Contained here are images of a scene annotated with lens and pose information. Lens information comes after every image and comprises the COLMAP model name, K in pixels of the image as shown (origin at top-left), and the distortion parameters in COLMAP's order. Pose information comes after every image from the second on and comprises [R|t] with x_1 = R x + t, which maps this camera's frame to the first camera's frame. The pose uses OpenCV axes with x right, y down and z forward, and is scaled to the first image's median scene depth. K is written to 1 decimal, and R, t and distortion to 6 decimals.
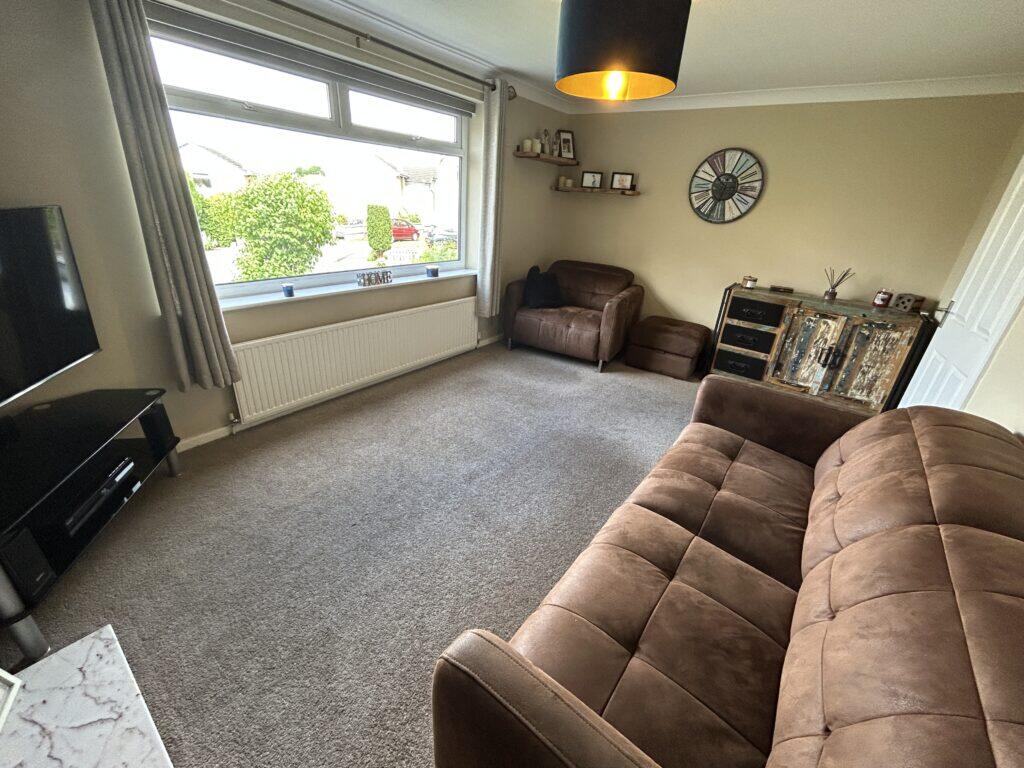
lens RADIAL K [[417.7, 0, 512.0], [0, 417.7, 384.0], [0, 0, 1]] dist [-0.001923, -0.000314]
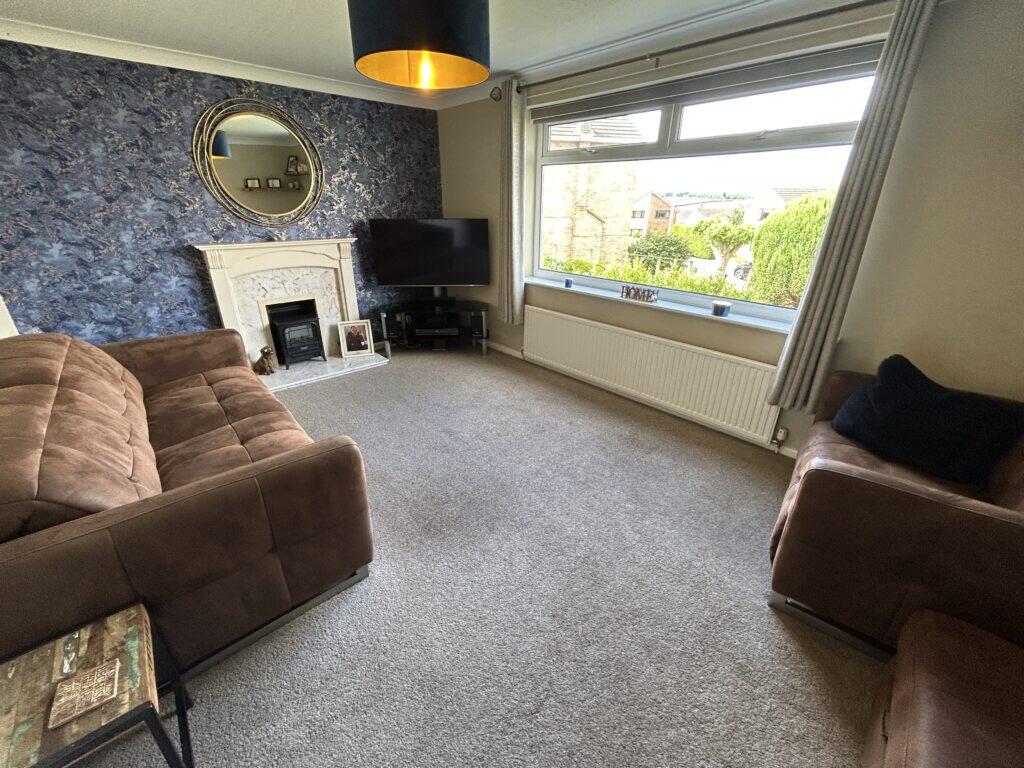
lens RADIAL K [[410.9, 0, 512.0], [0, 410.9, 384.0], [0, 0, 1]] dist [0.000575, -0.002766]
pose [[-0.178539, 0.332647, -0.925997, 0.784869], [-0.423607, 0.823446, 0.377483, -0.355489], [0.888077, 0.459654, -0.006105, 0.933615]]
